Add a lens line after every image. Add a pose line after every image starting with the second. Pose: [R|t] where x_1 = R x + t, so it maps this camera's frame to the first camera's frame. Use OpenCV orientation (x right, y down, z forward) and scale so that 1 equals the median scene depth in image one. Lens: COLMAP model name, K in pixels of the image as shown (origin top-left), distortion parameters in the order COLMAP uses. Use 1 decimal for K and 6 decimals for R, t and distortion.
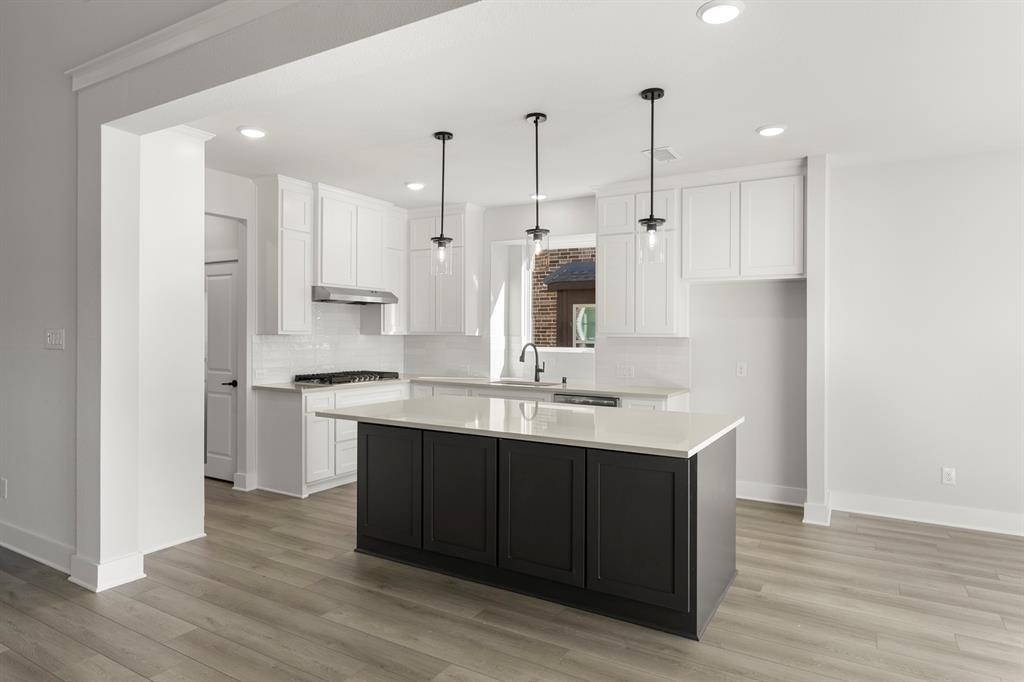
lens RADIAL K [[608.9, 0, 510.5], [0, 608.9, 338.7], [0, 0, 1]] dist [0.001212, 0.000510]
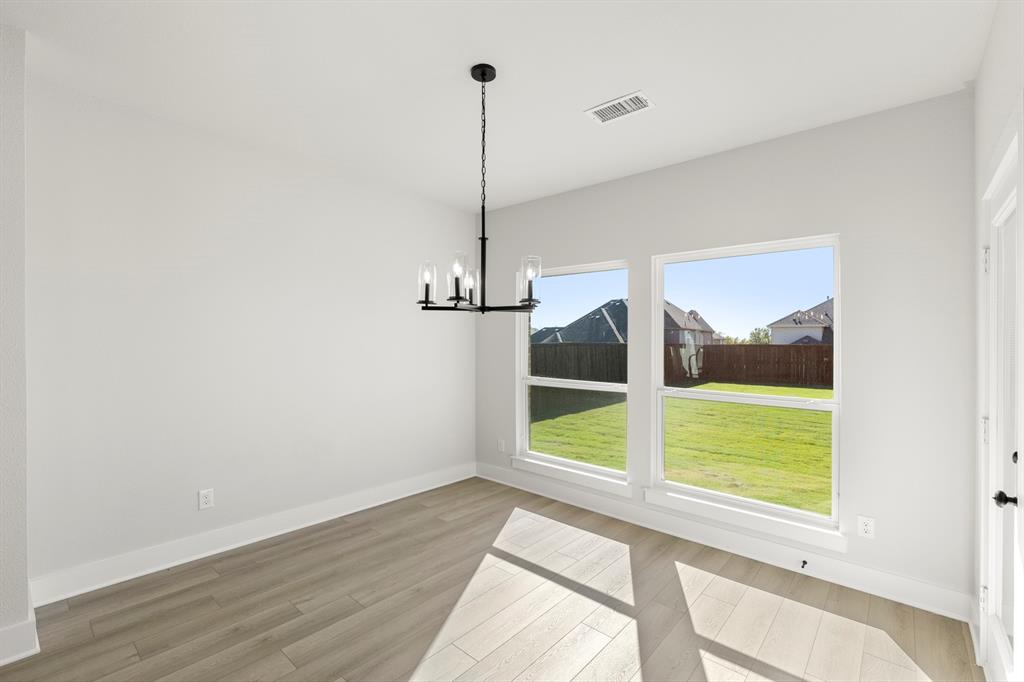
lens RADIAL K [[450.8, 0, 511.5], [0, 450.8, 339.6], [0, 0, 1]] dist [0.000998, 0.000234]
pose [[0.185777, -0.002536, 0.982589, 0.186569], [-0.000701, 0.999996, 0.002714, -0.003878], [-0.982592, -0.001193, 0.185774, 0.500626]]
